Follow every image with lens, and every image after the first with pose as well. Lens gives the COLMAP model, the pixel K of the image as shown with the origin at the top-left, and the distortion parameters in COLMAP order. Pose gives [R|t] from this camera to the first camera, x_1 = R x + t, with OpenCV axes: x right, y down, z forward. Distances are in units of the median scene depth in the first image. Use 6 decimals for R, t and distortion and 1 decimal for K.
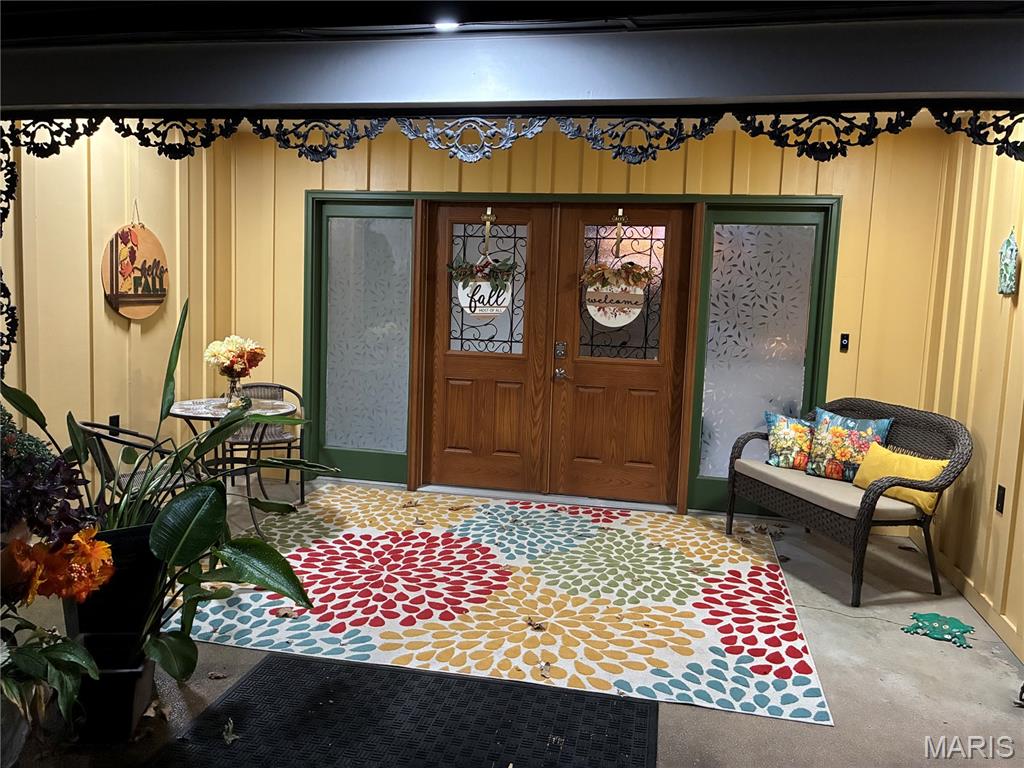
lens RADIAL K [[761.2, 0, 530.9], [0, 761.2, 378.7], [0, 0, 1]] dist [0.008847, 0.002001]
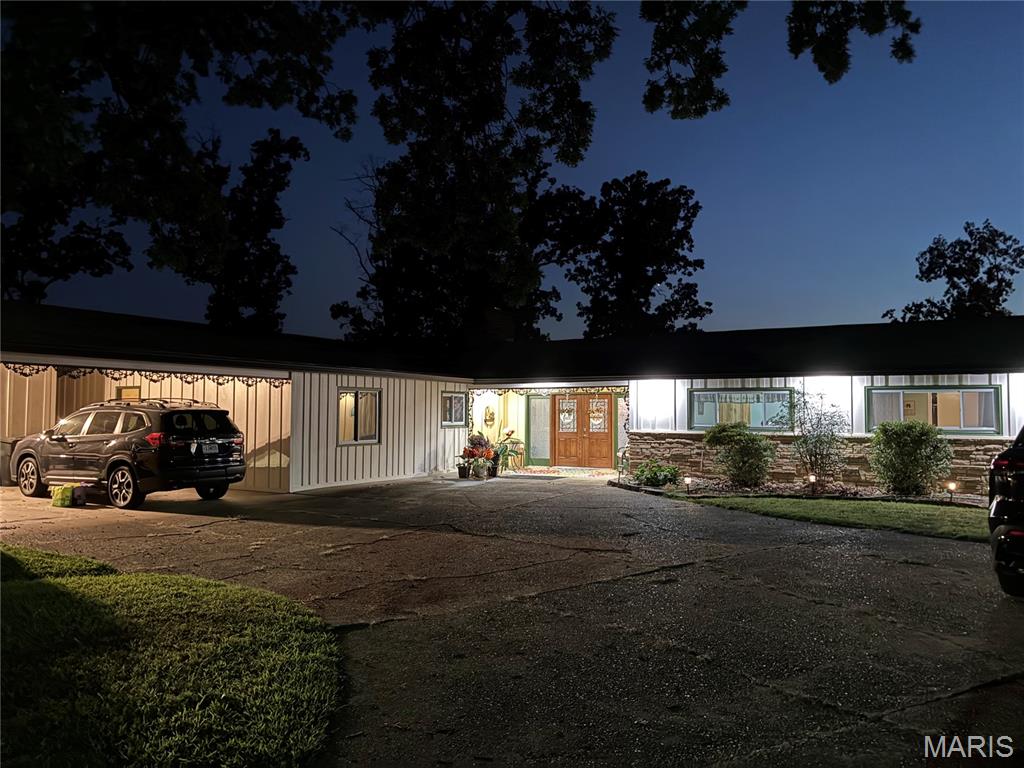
lens RADIAL K [[769.0, 0, 512.0], [0, 769.0, 384.0], [0, 0, 1]] dist [0.006000, 0.001084]
pose [[0.935262, -0.049558, -0.350469, 1.114539], [-0.006100, 0.987746, -0.155951, 0.357140], [0.353903, 0.147993, 0.923499, -2.913601]]
